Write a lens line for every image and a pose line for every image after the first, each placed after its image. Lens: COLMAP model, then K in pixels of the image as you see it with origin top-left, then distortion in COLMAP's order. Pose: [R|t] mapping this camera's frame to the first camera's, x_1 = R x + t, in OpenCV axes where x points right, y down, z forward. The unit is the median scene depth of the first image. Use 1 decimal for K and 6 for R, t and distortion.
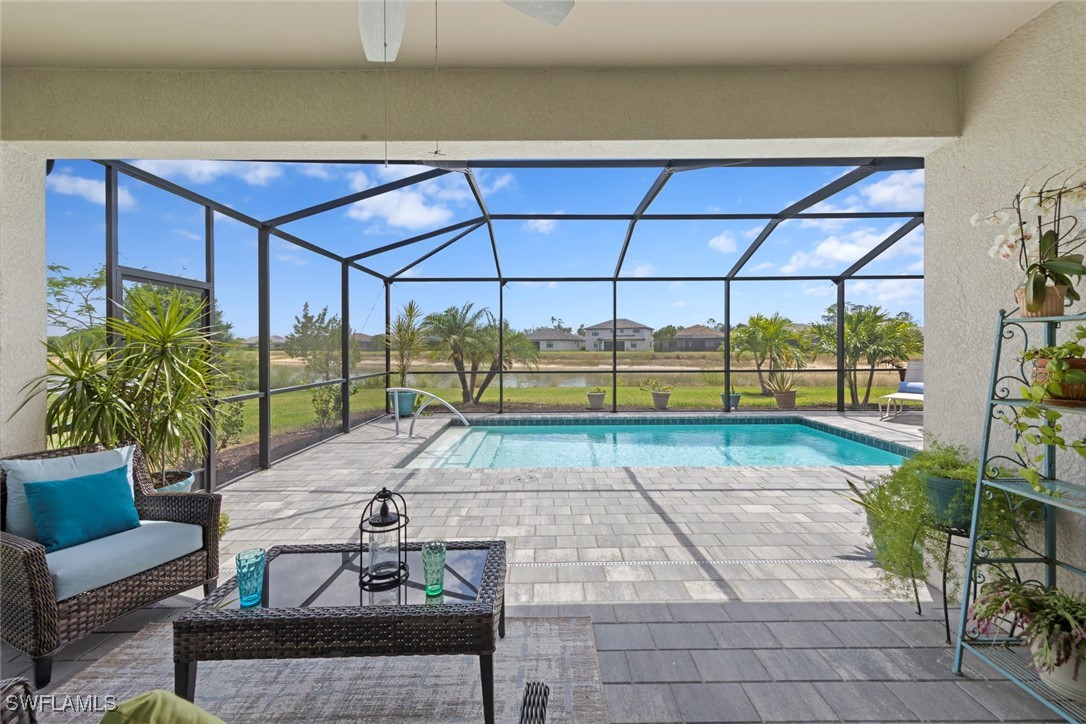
lens RADIAL K [[430.3, 0, 542.6], [0, 430.3, 347.0], [0, 0, 1]] dist [0.008518, -0.000639]
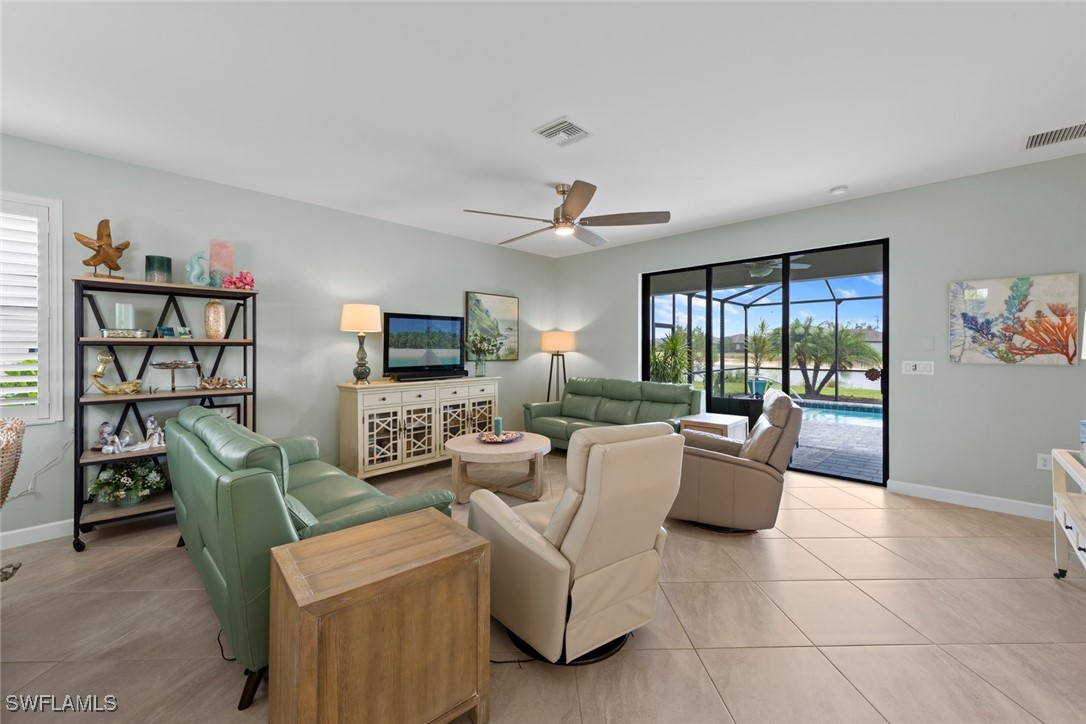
lens RADIAL K [[430.3, 0, 544.2], [0, 430.3, 348.6], [0, 0, 1]] dist [0.008518, -0.000639]
pose [[0.726494, 0.002201, -0.687169, 0.161719], [-0.001945, 0.999997, 0.001147, -0.007276], [0.687170, 0.000503, 0.726496, -0.572227]]
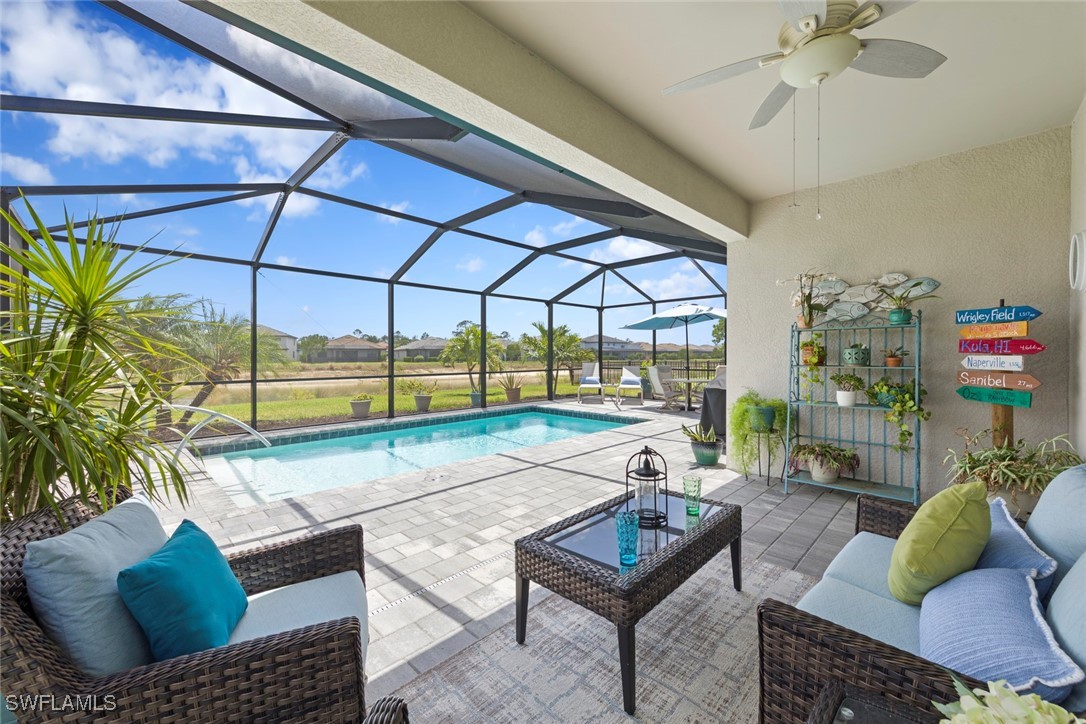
lens RADIAL K [[430.3, 0, 538.6], [0, 430.3, 356.7], [0, 0, 1]] dist [0.008518, -0.000639]
pose [[0.706493, 0.002235, 0.707716, -0.288247], [0.000540, 0.999993, -0.003698, 0.016824], [-0.707720, 0.002995, 0.706487, 0.073338]]
